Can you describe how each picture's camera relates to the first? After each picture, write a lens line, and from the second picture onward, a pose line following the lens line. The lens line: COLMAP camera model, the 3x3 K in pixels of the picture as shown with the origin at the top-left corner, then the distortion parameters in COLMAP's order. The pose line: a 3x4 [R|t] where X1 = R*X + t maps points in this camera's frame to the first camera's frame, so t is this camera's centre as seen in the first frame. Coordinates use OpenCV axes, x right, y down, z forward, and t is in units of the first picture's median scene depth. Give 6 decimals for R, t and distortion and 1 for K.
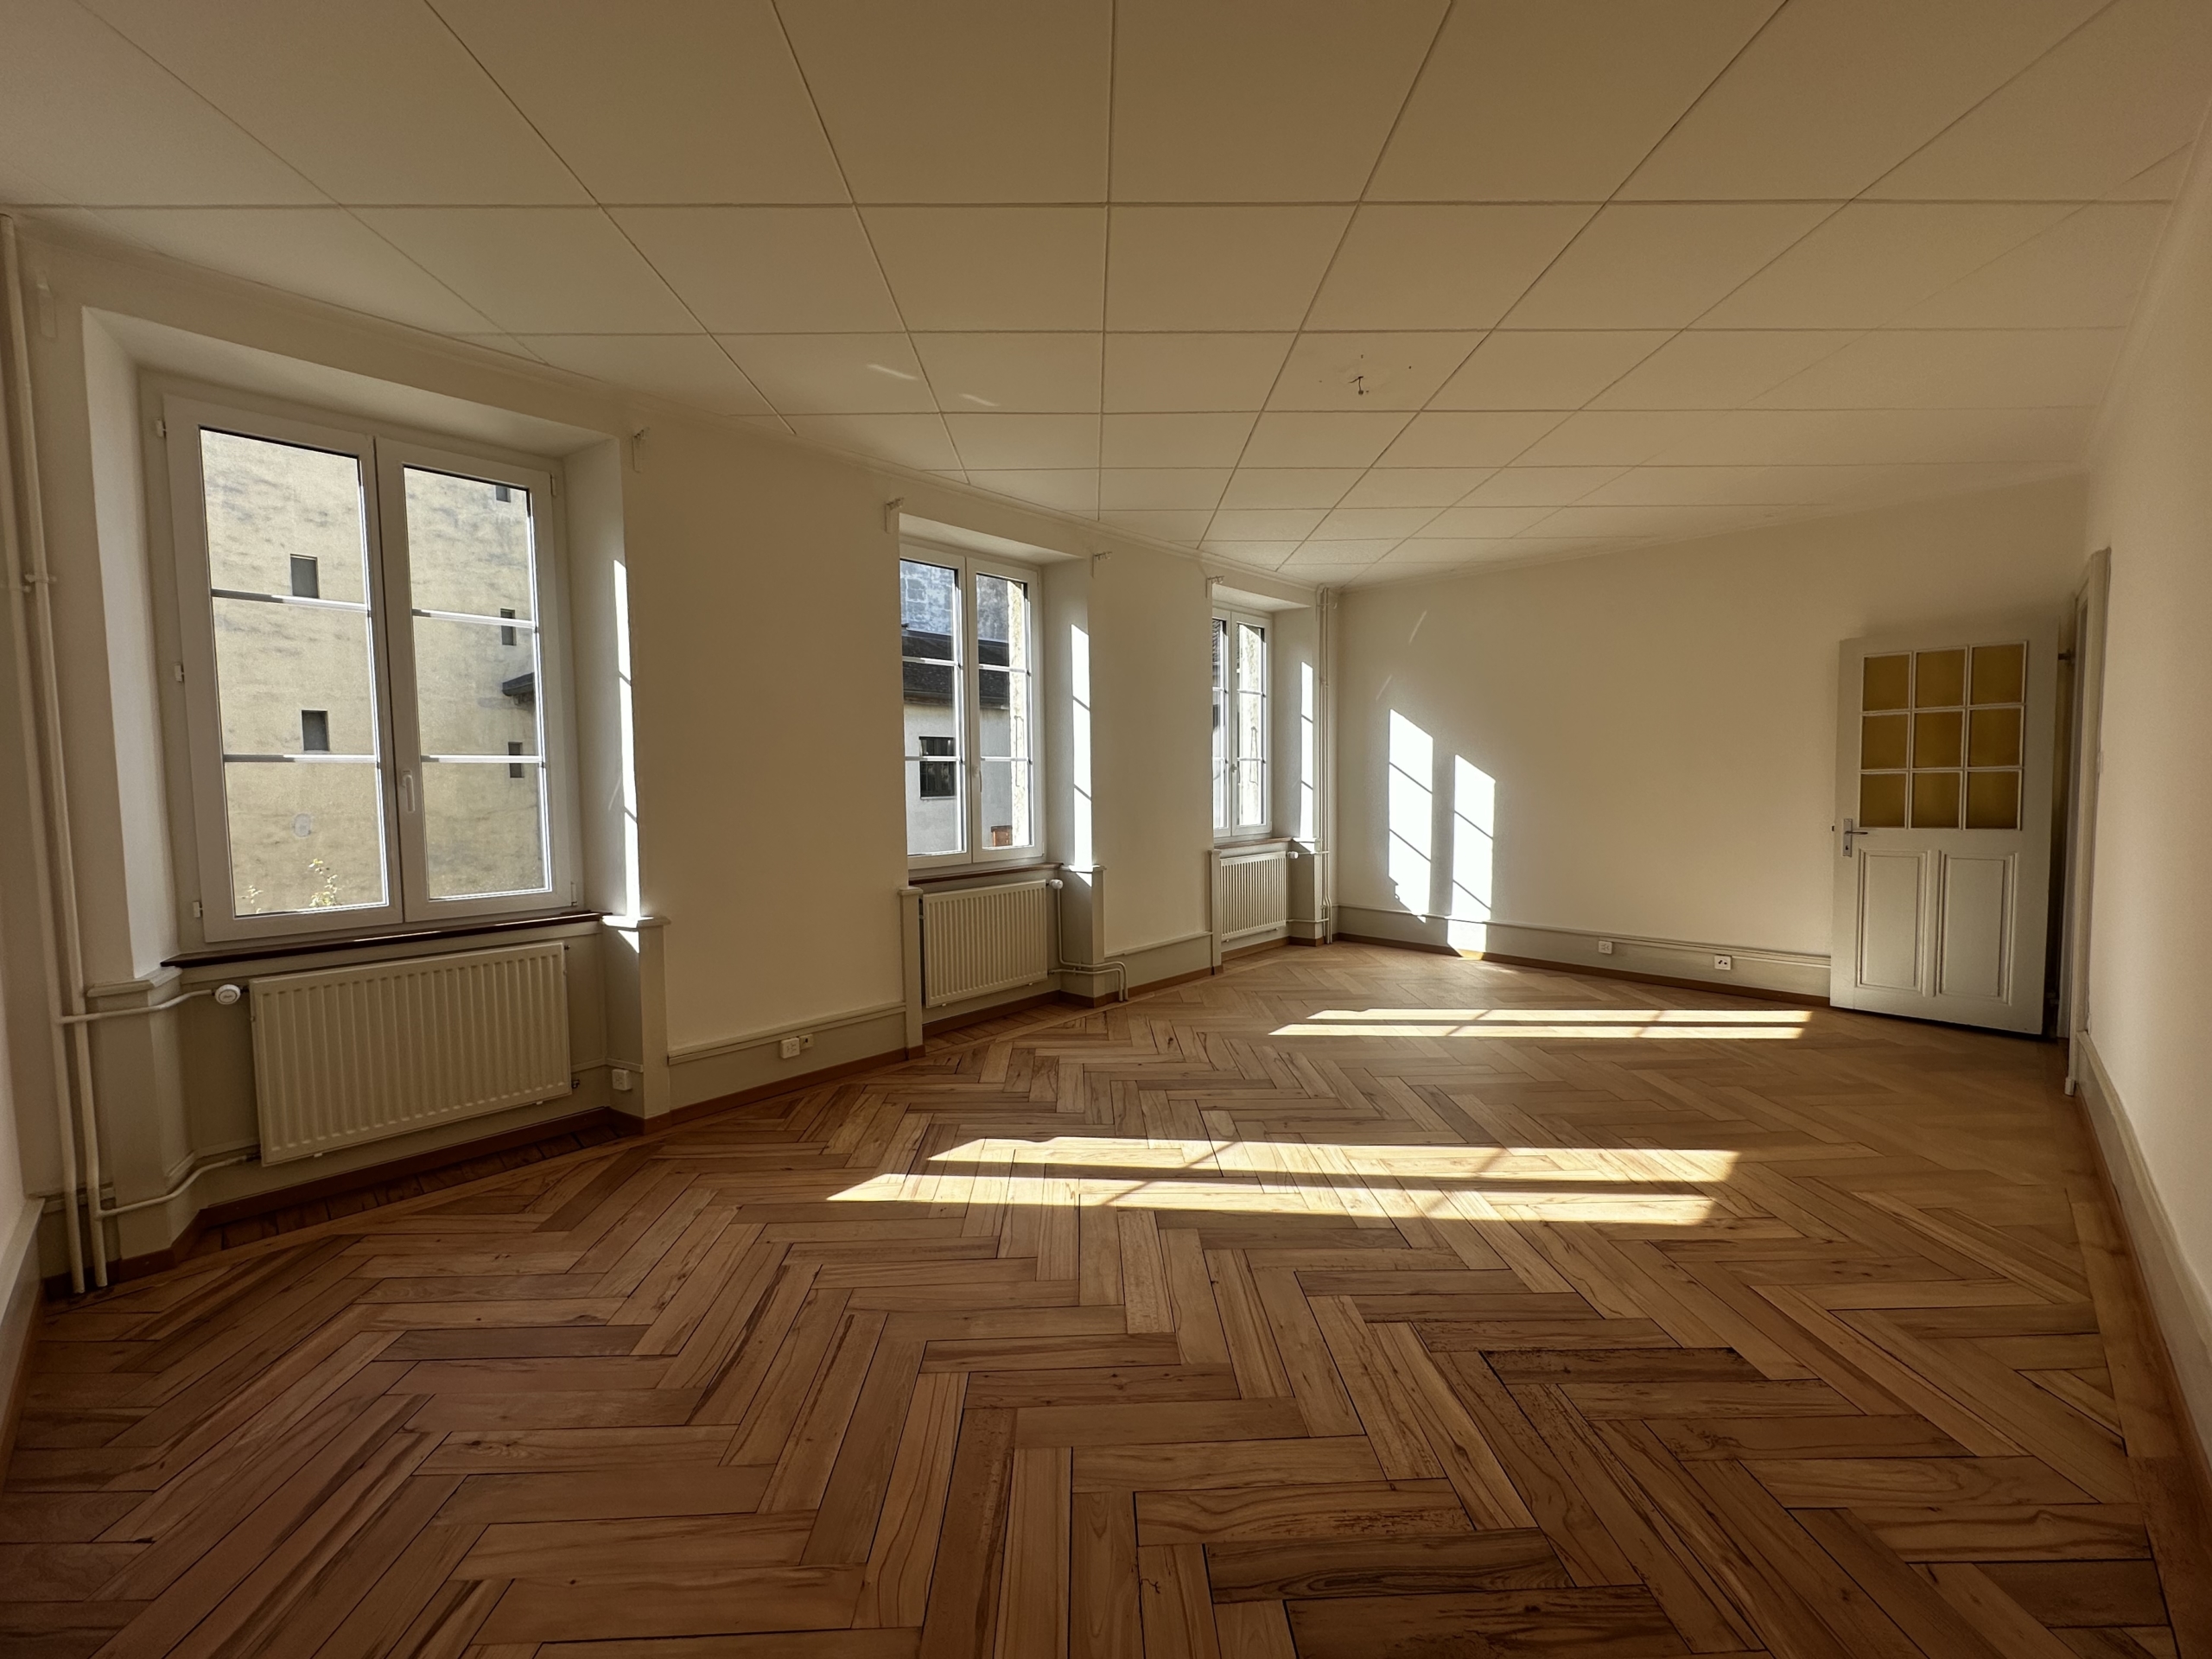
lens RADIAL K [[873.5, 0, 1101.2], [0, 873.5, 833.0], [0, 0, 1]] dist [-0.002990, 0.001995]
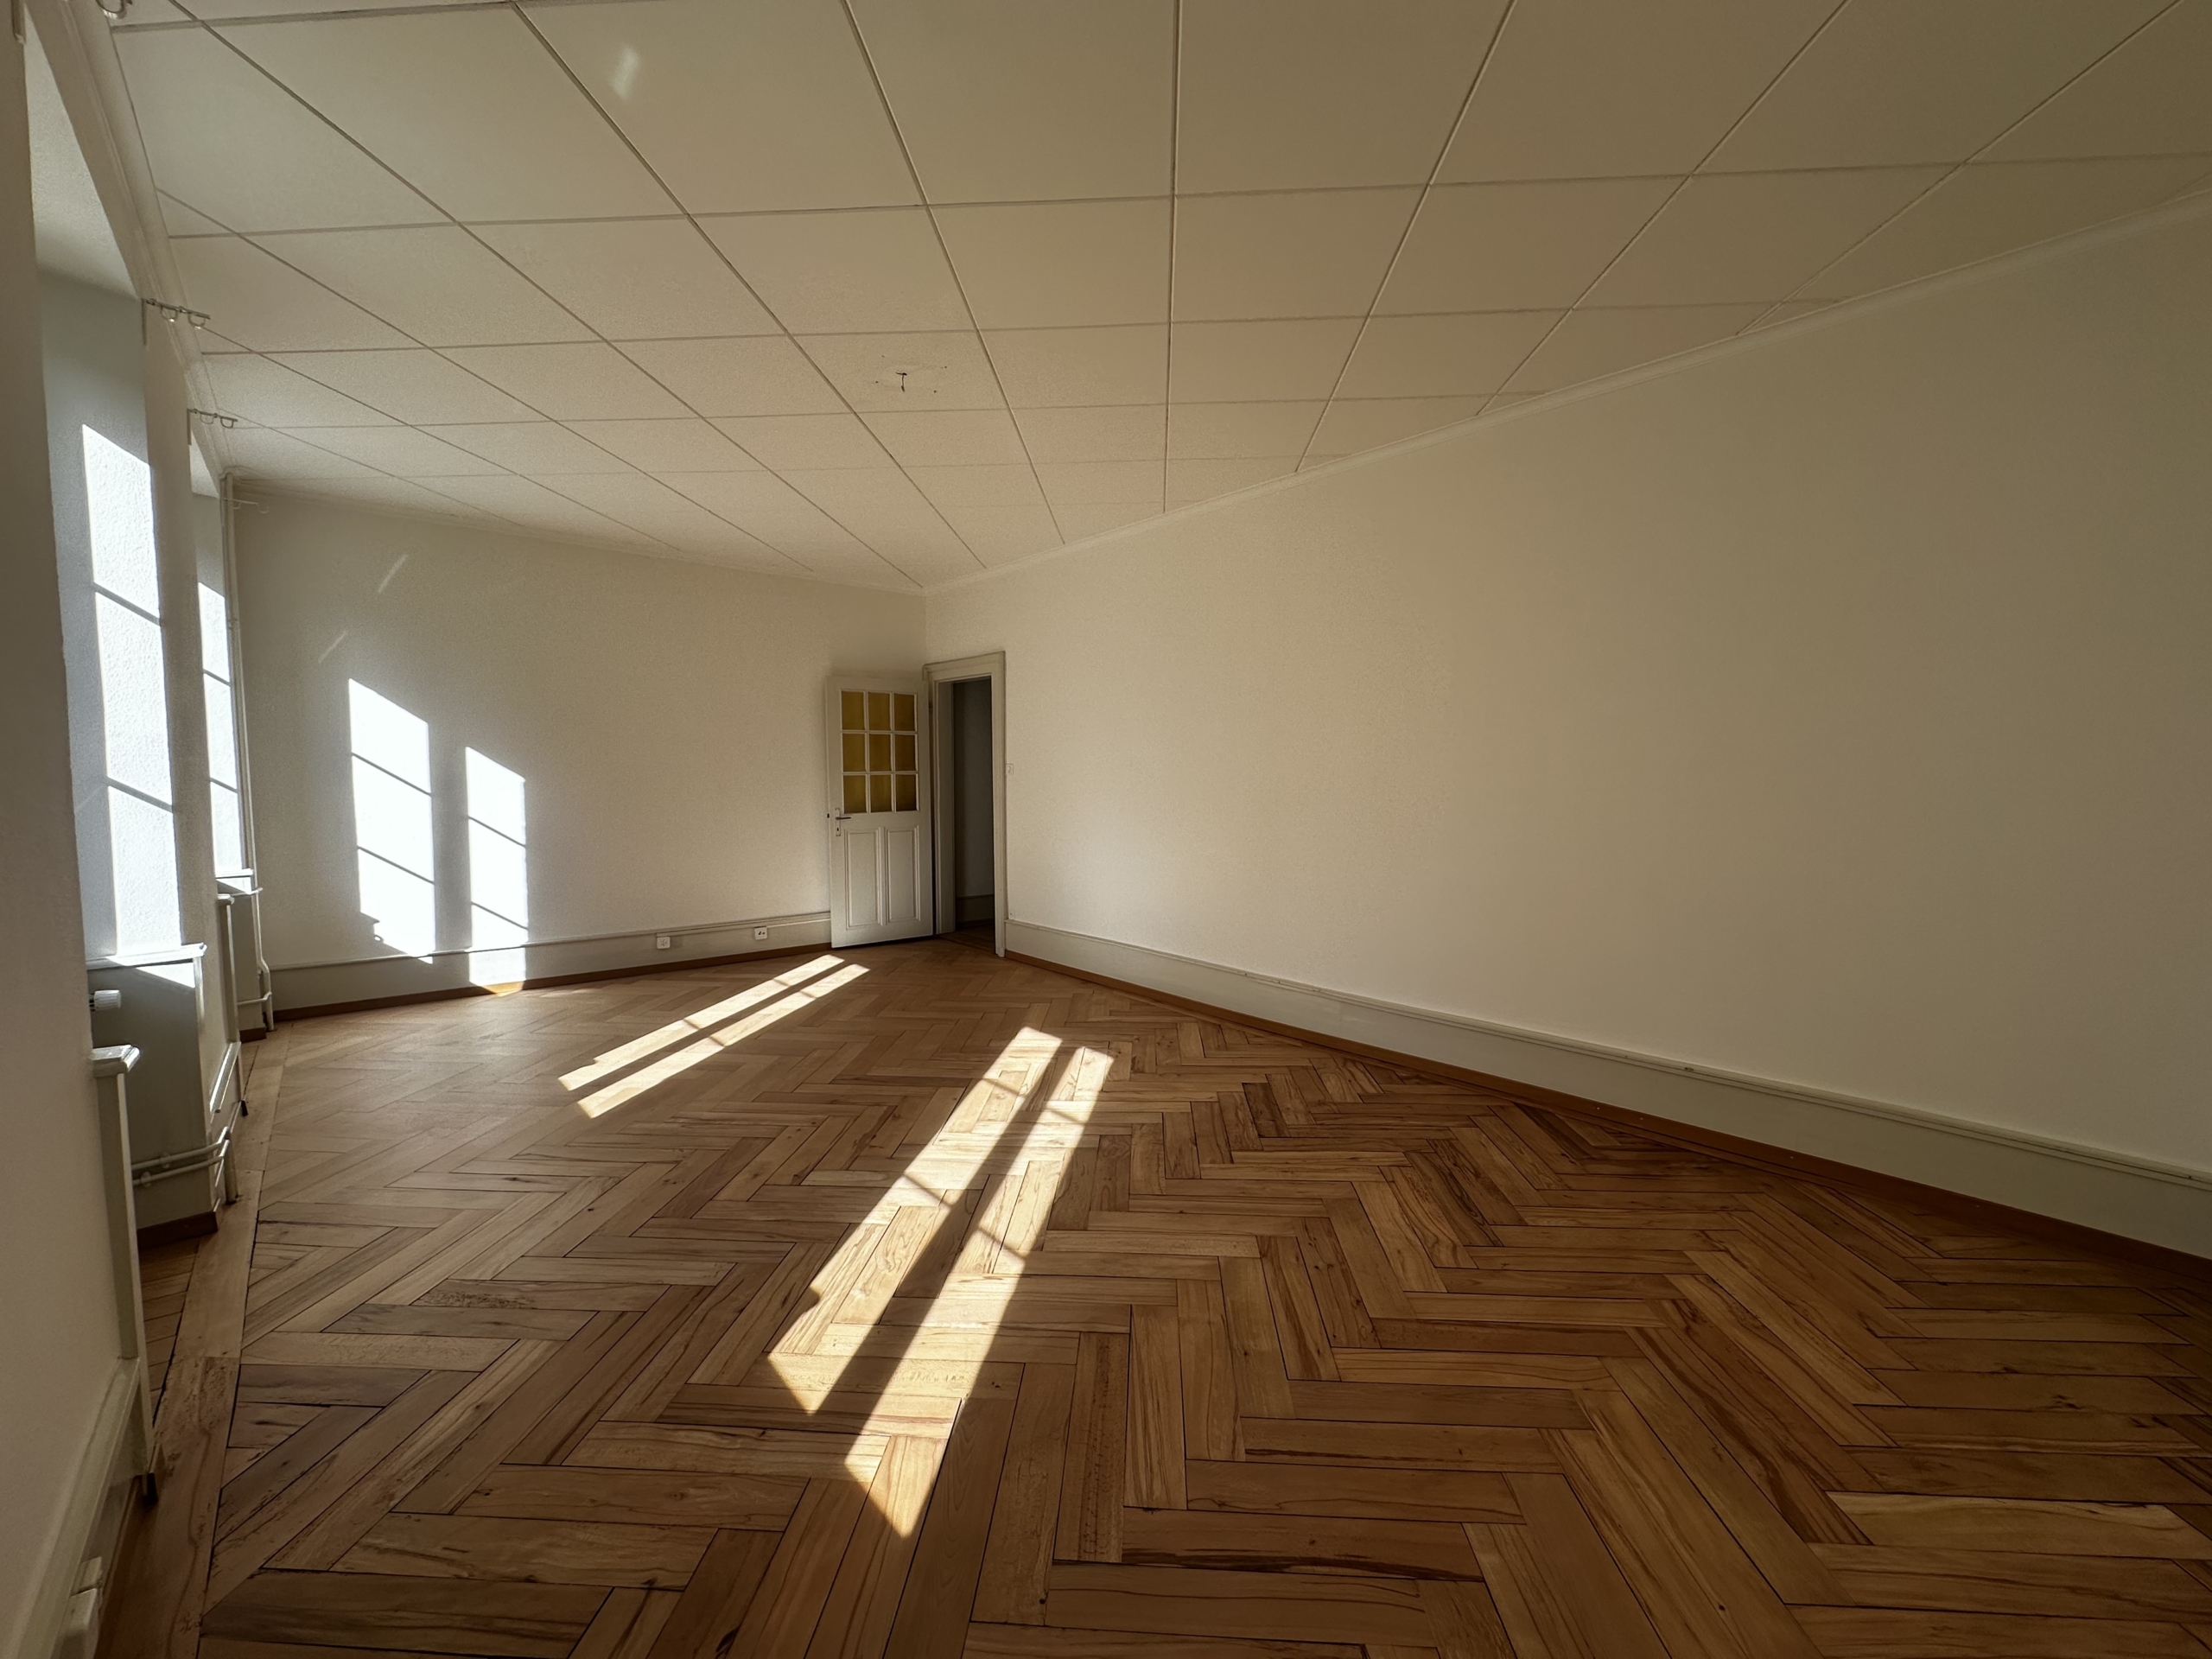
lens RADIAL K [[873.5, 0, 1107.6], [0, 873.5, 845.8], [0, 0, 1]] dist [-0.002990, 0.001995]
pose [[0.079560, -0.067958, 0.994511, -0.747385], [0.060822, 0.996146, 0.063204, -0.028878], [-0.994973, 0.055460, 0.083387, 0.746300]]
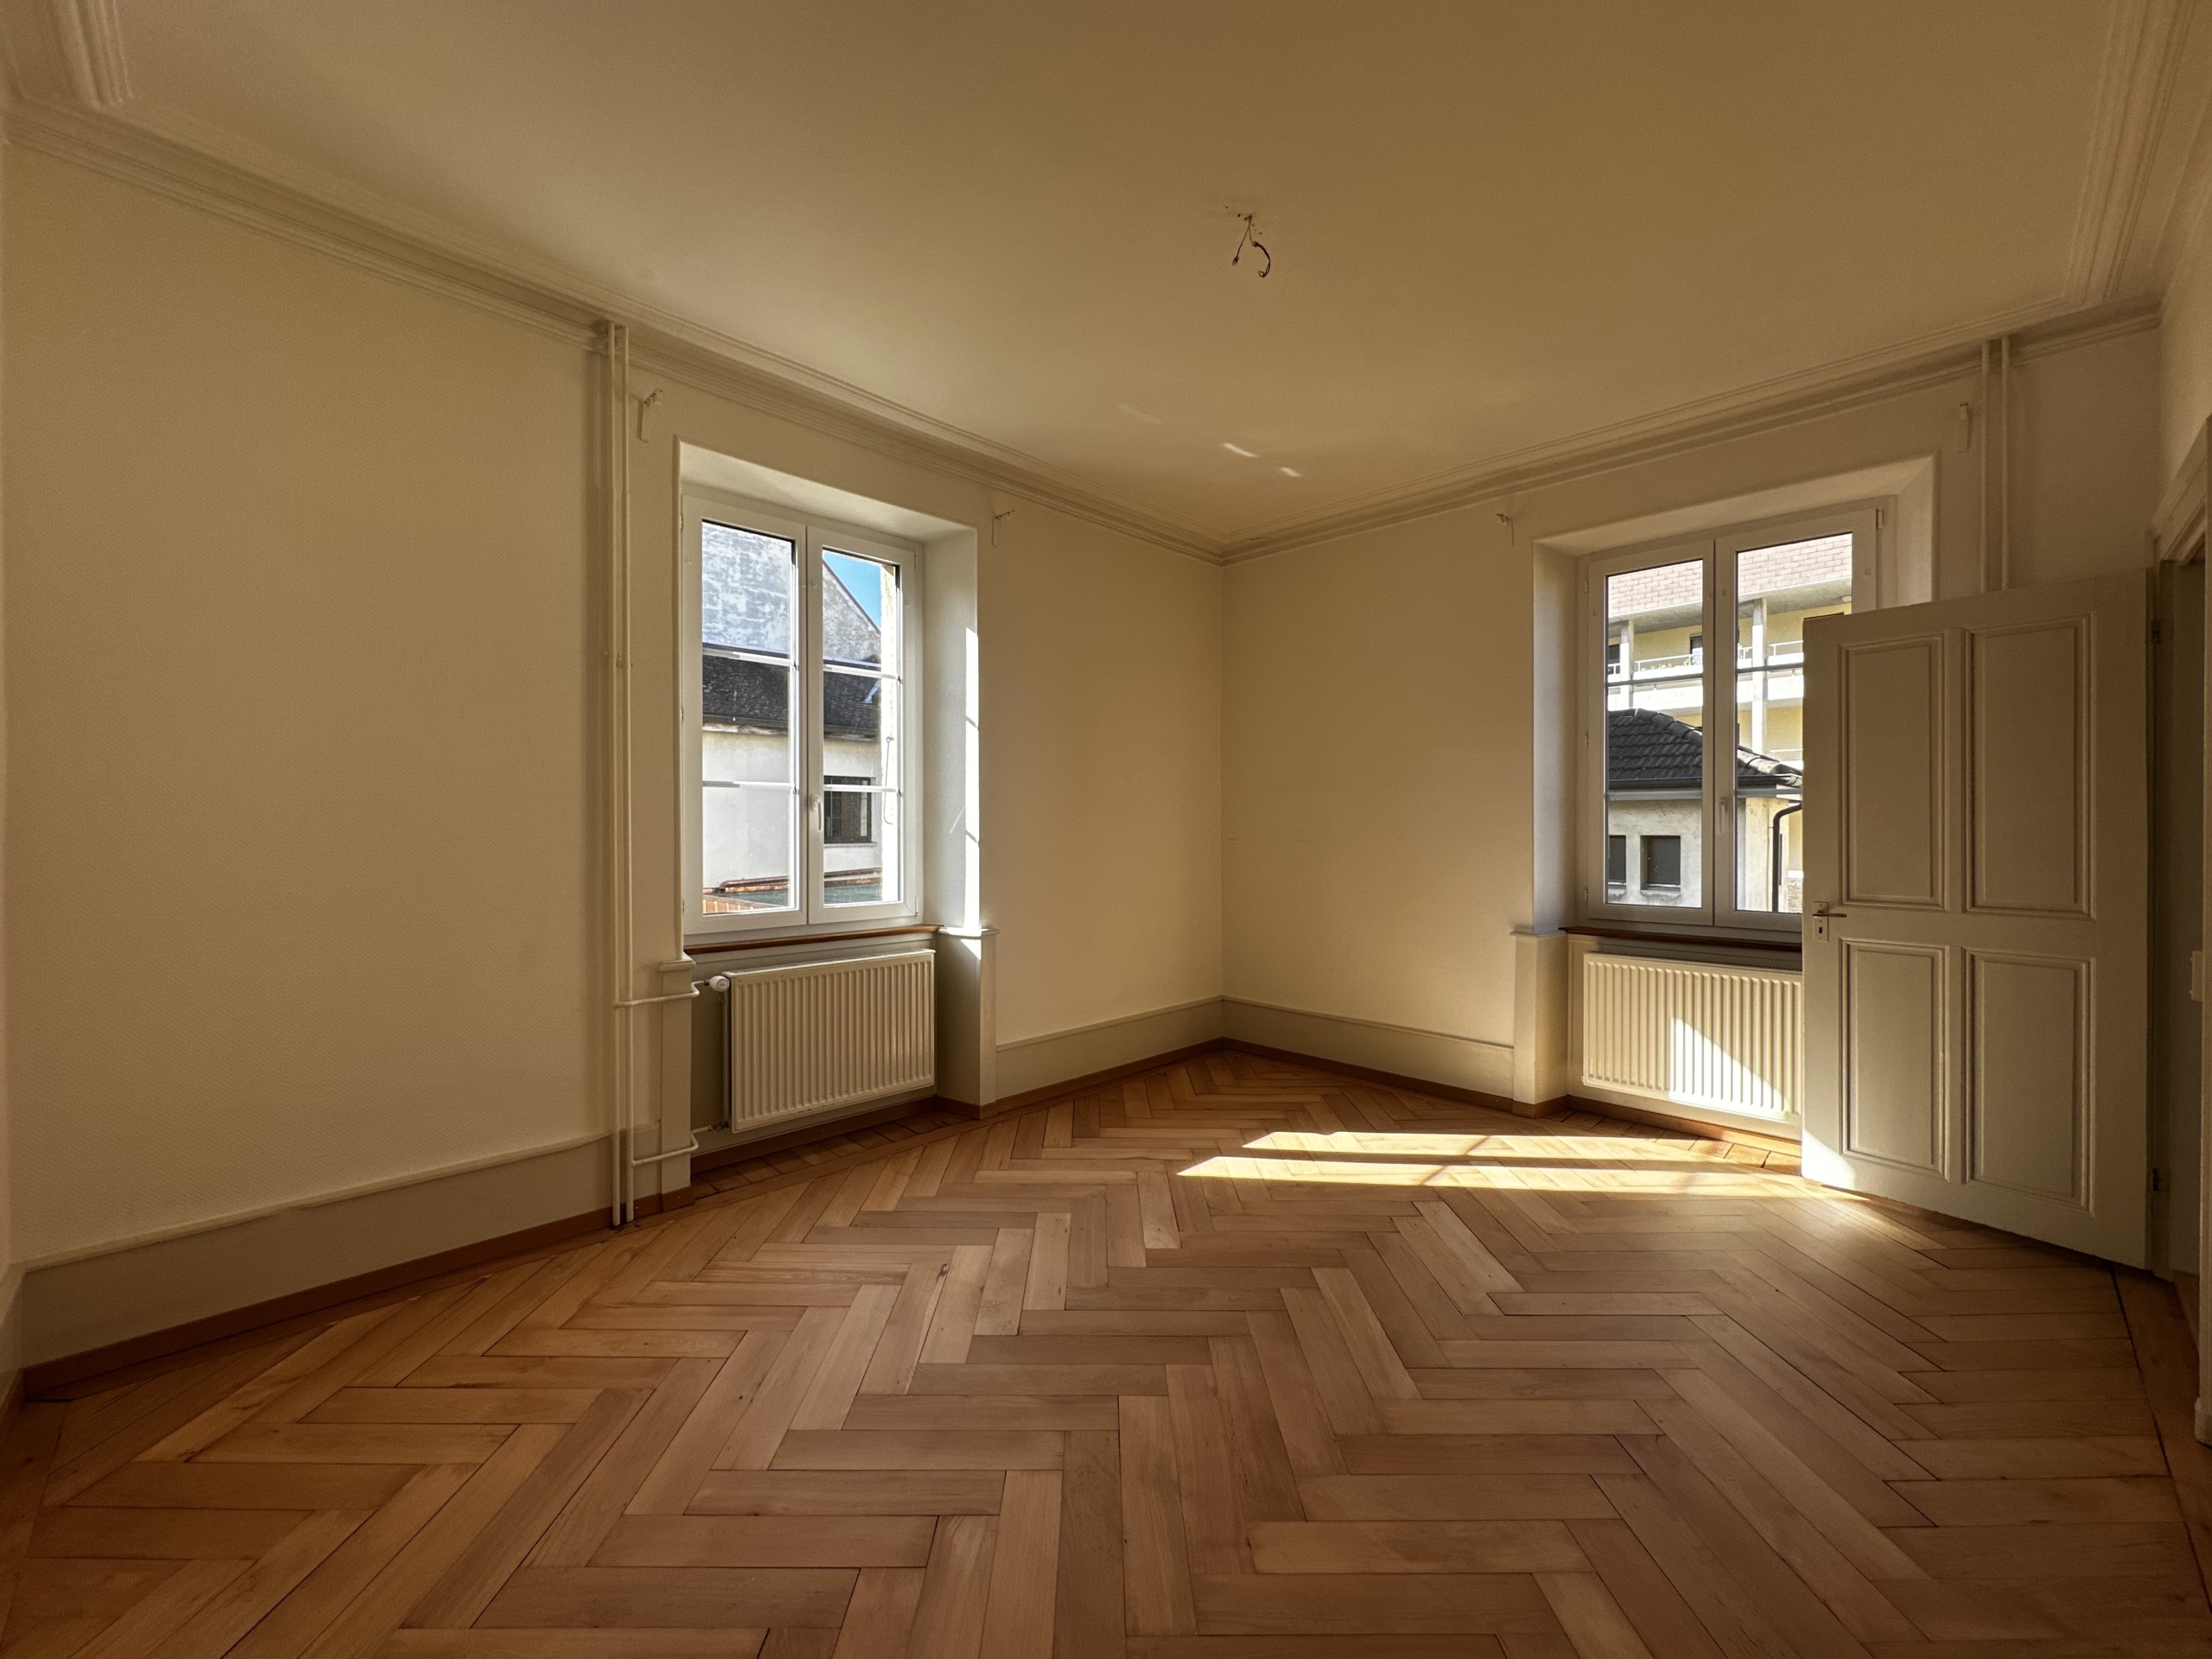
lens RADIAL K [[873.5, 0, 1105.6], [0, 873.5, 813.5], [0, 0, 1]] dist [-0.002990, 0.001995]
pose [[0.999634, 0.015287, -0.022319, -0.359400], [-0.016868, 0.997229, -0.072451, 0.028302], [0.021150, 0.072801, 0.997122, -0.171031]]
